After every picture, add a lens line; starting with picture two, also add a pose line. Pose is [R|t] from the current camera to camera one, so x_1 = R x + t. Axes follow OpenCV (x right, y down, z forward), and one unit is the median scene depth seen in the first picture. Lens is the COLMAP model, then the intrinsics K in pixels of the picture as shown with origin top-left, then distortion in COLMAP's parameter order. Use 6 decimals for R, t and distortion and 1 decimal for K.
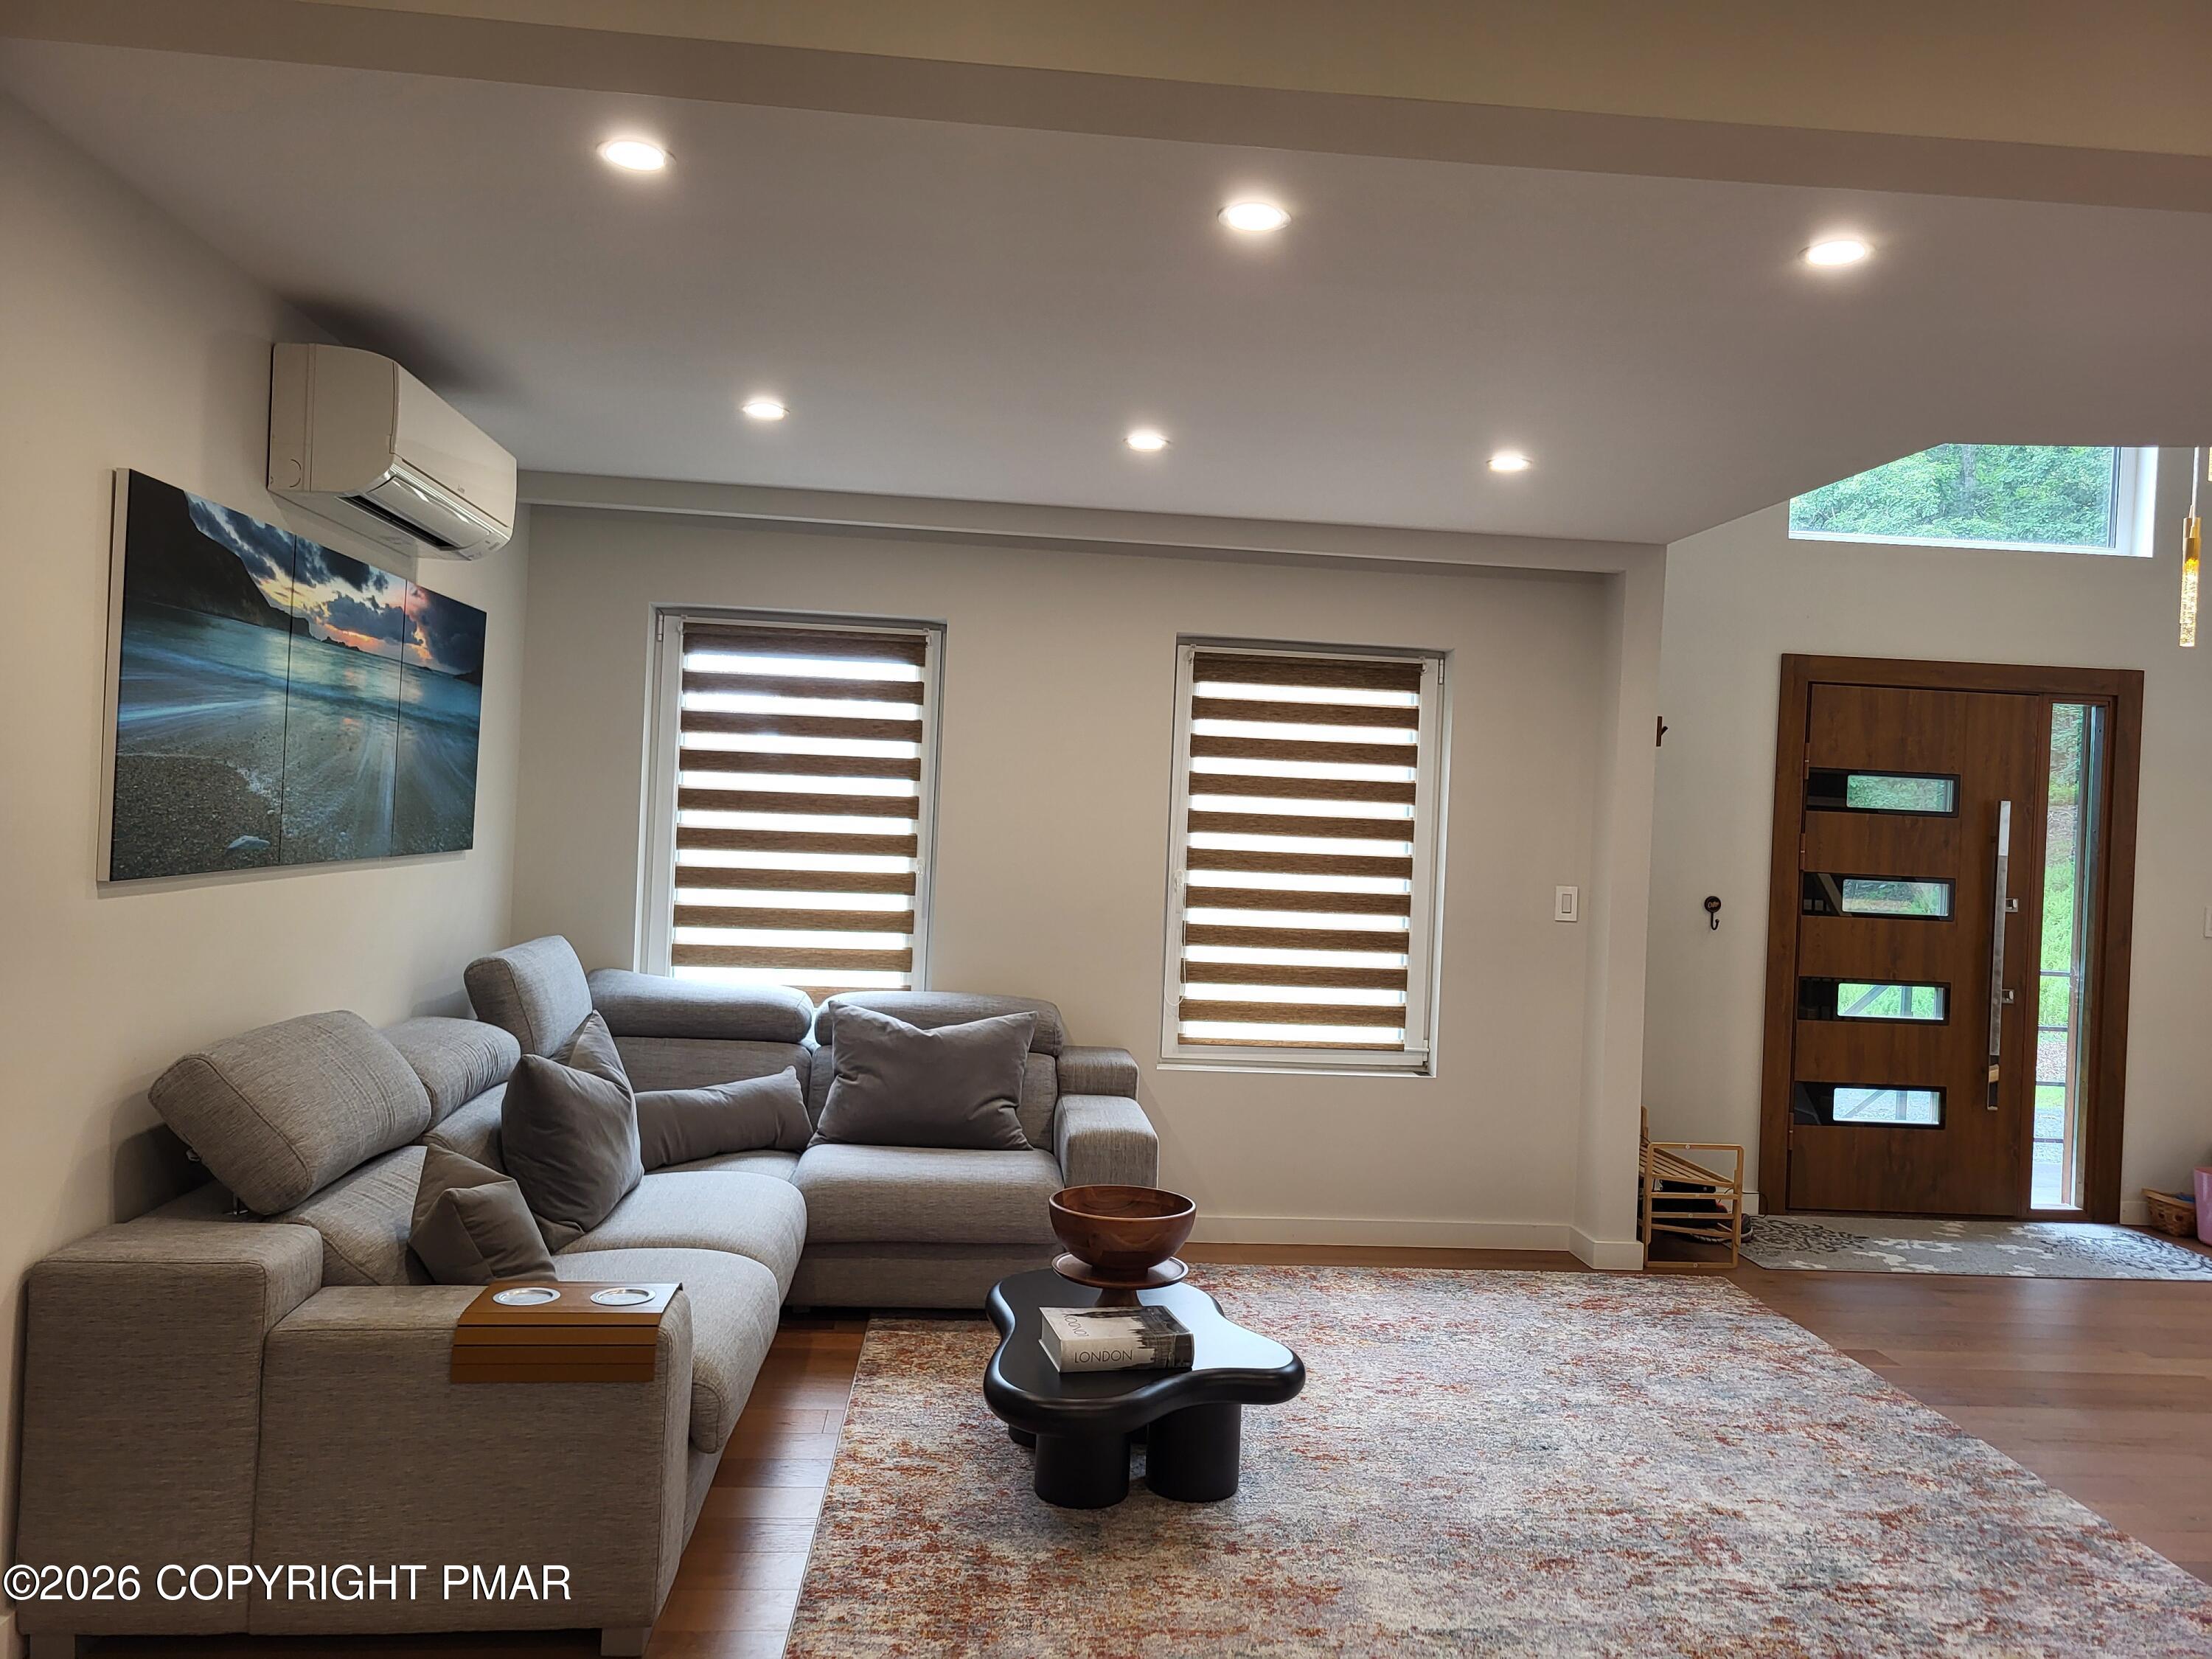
lens RADIAL K [[1673.9, 0, 1126.4], [0, 1673.9, 819.4], [0, 0, 1]] dist [0.042454, -0.016964]
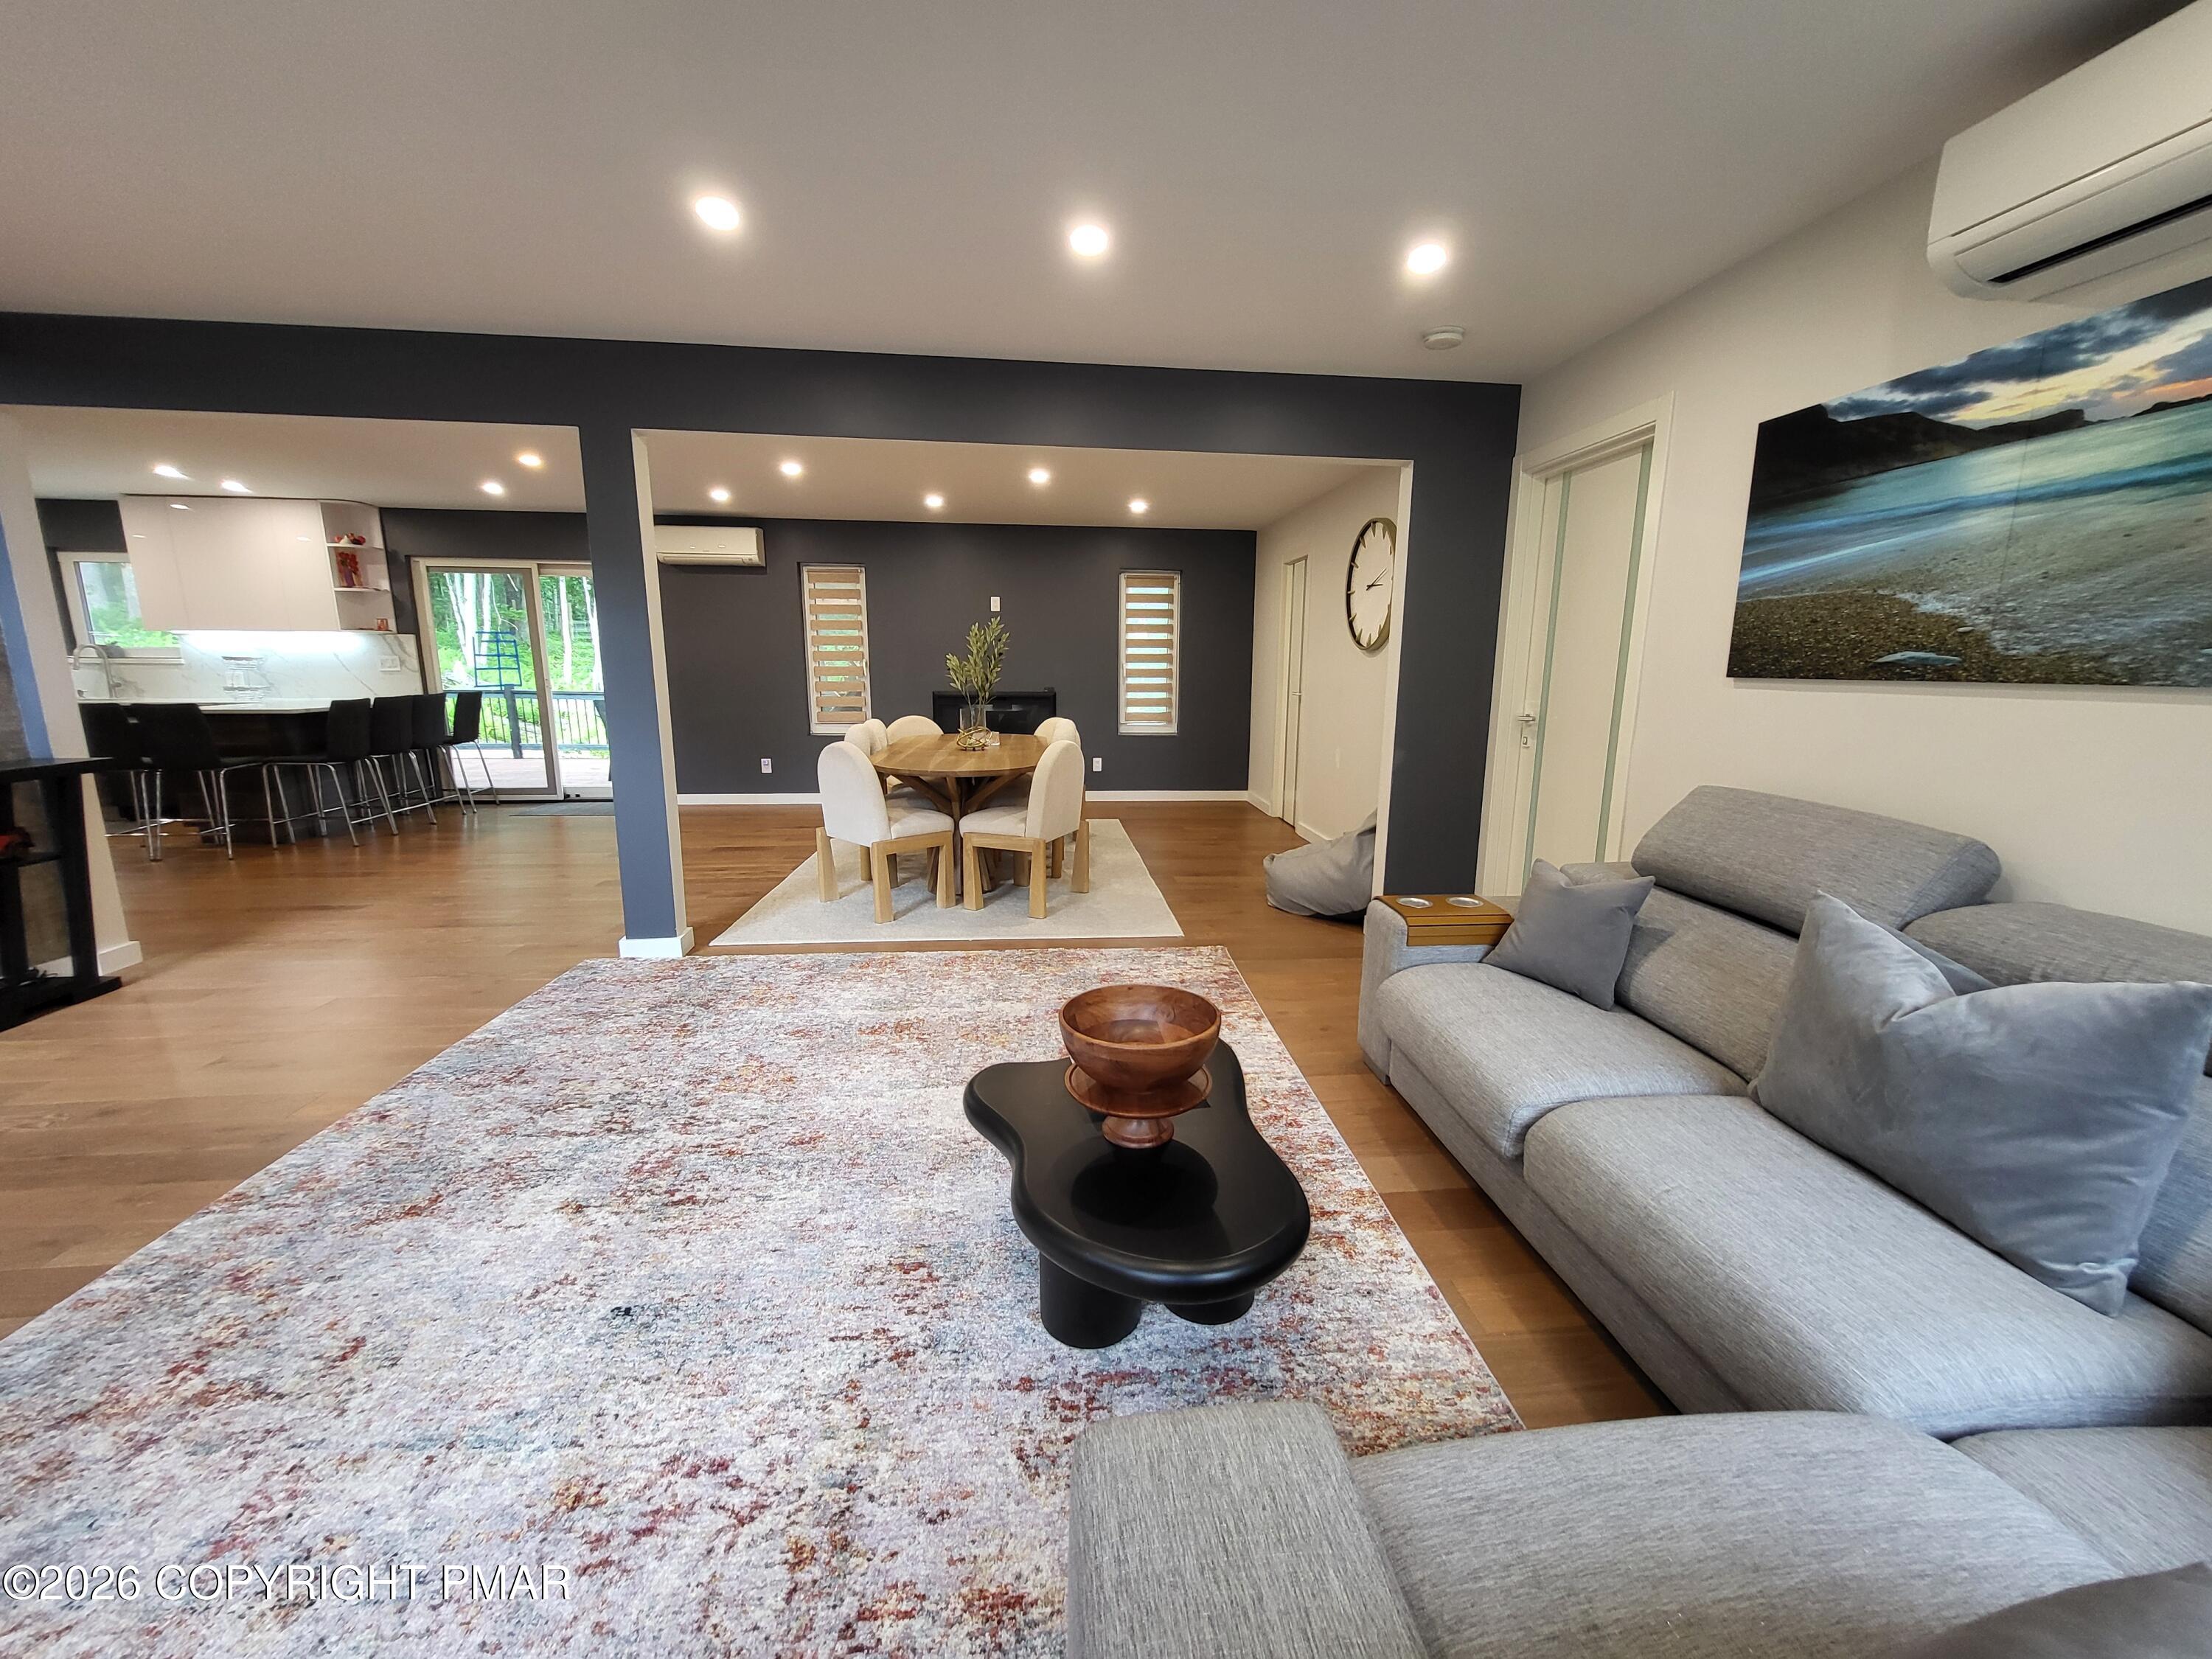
lens RADIAL K [[870.8, 0, 1128.5], [0, 870.8, 827.9], [0, 0, 1]] dist [-0.003964, 0.000116]
pose [[-0.998217, -0.049669, -0.033109, 0.020983], [-0.055024, 0.980669, 0.187779, 0.035129], [0.023142, 0.189266, -0.981653, 1.227528]]
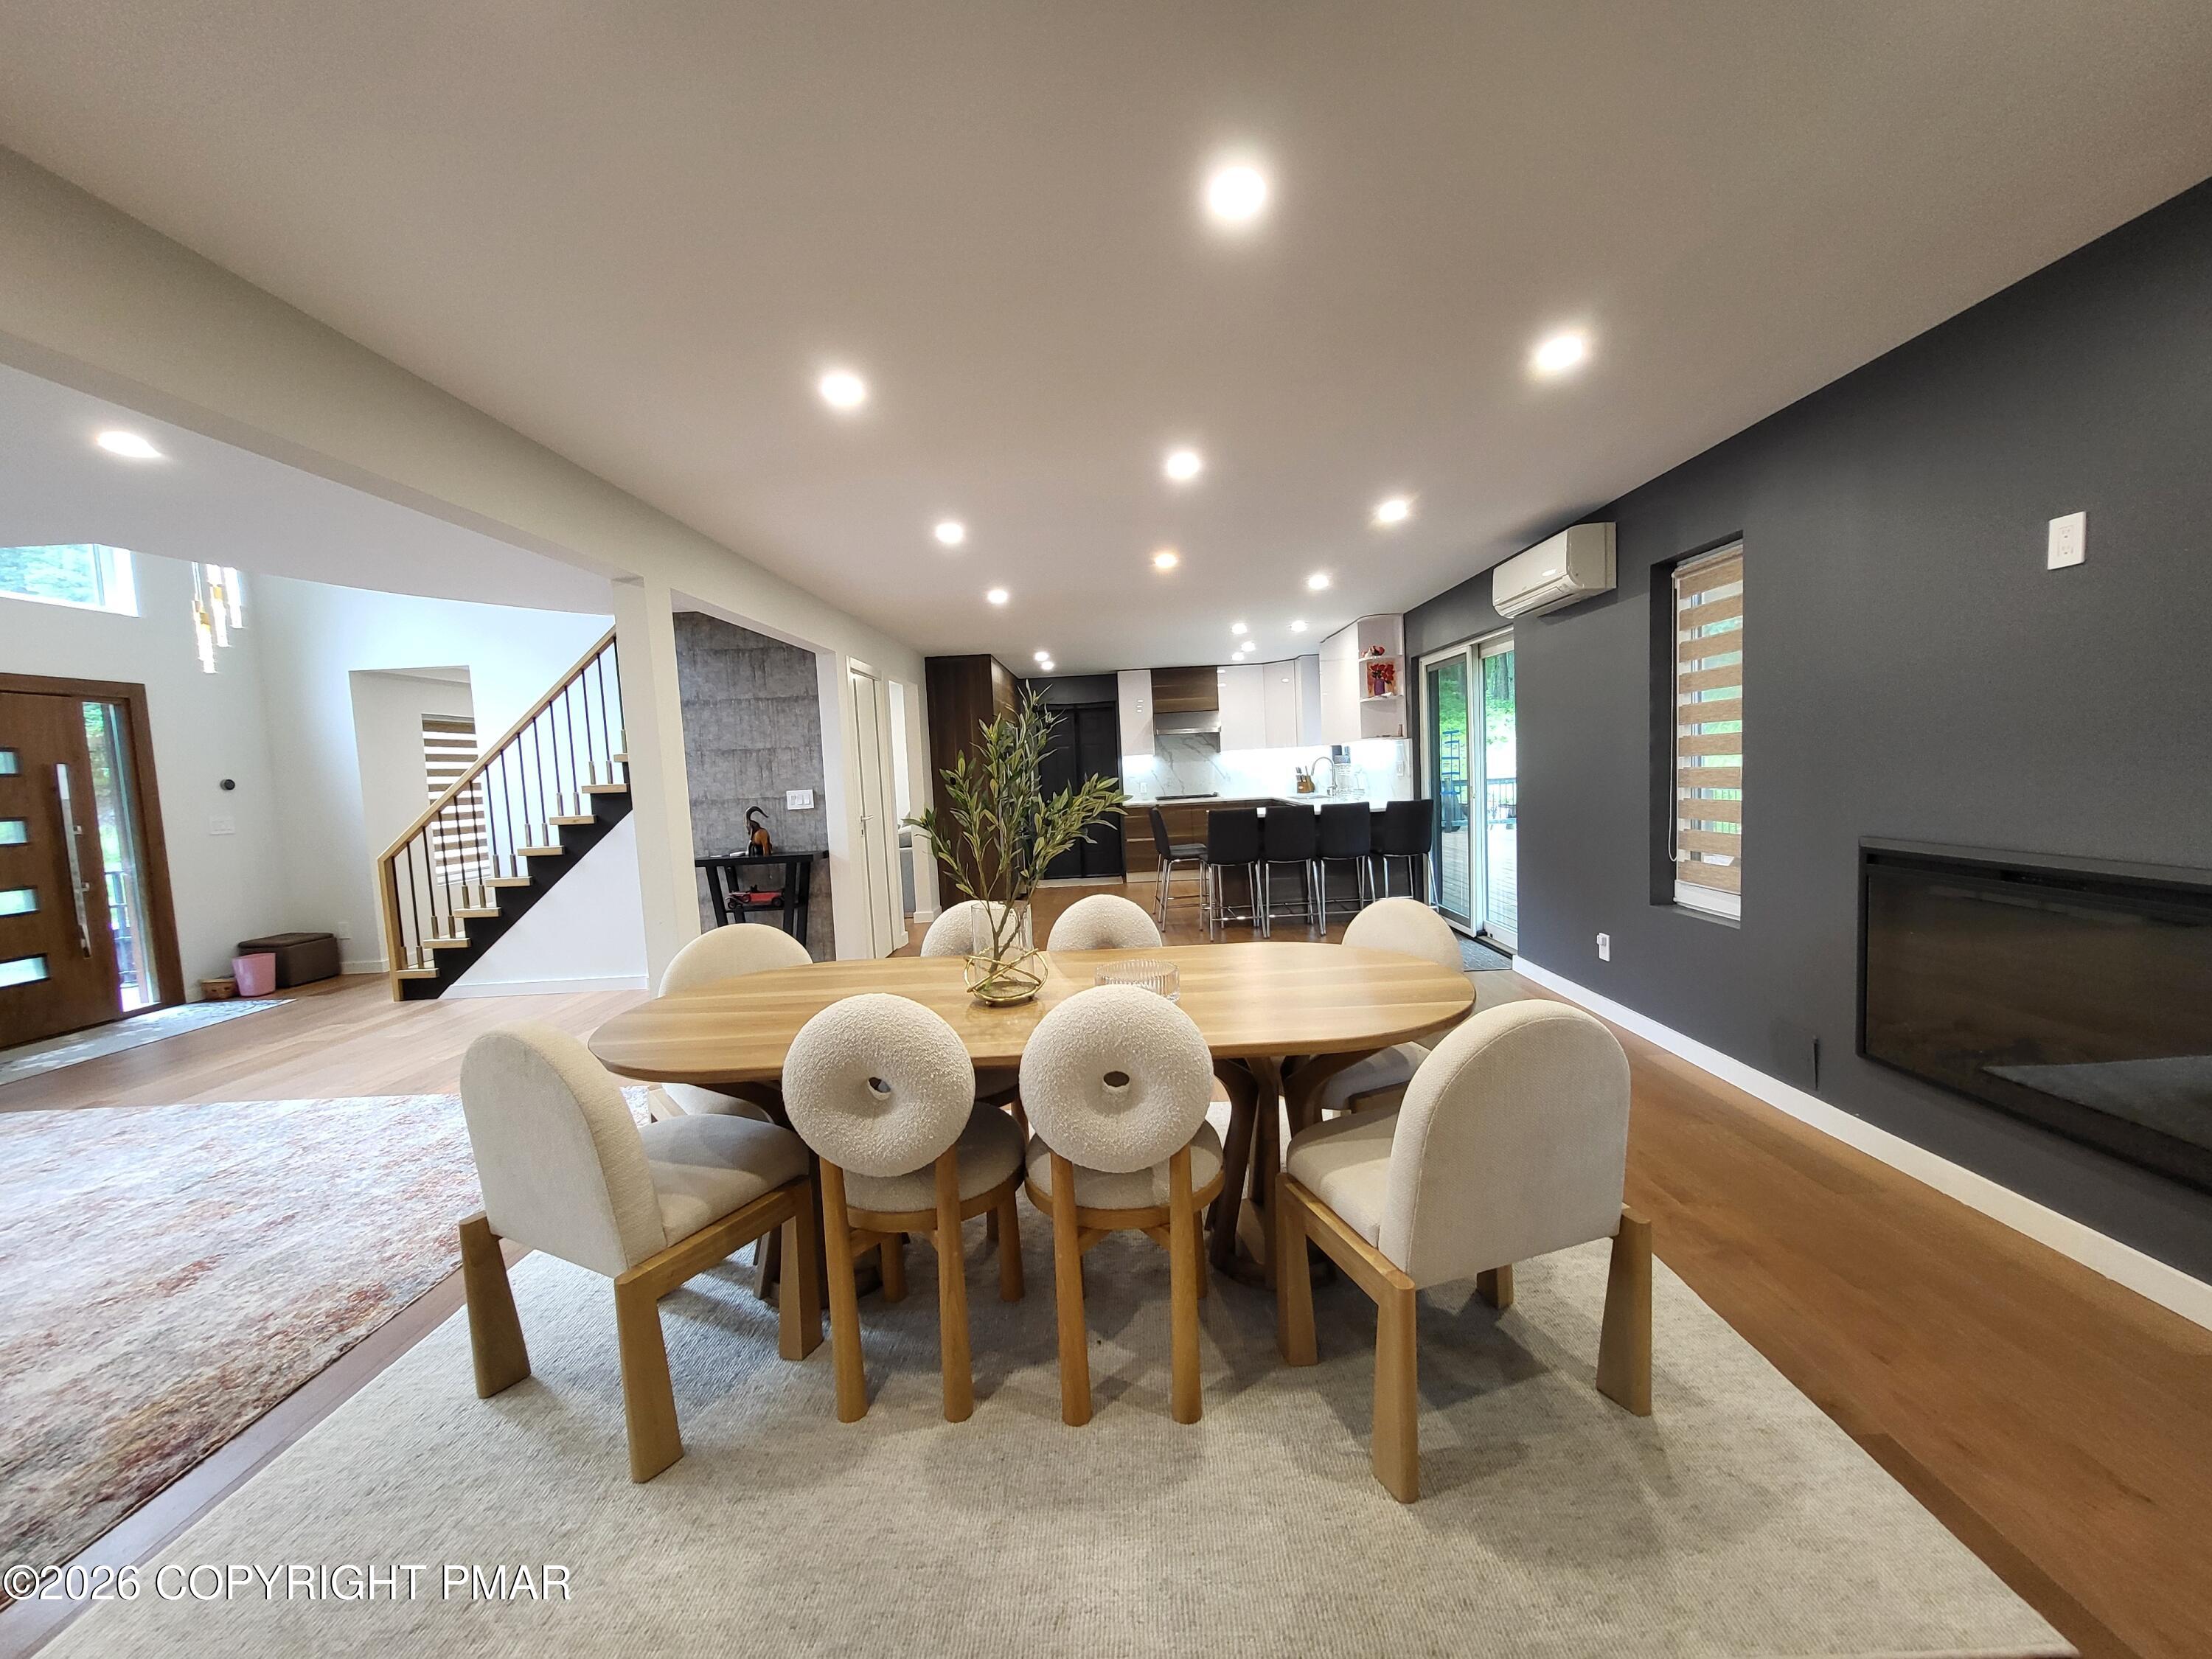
lens RADIAL K [[870.8, 0, 1119.9], [0, 870.8, 830.1], [0, 0, 1]] dist [-0.003964, 0.000116]
pose [[0.091219, -0.122263, 0.988297, -0.282563], [0.053538, 0.991601, 0.117730, 0.011316], [-0.994391, 0.042172, 0.096999, -0.076281]]
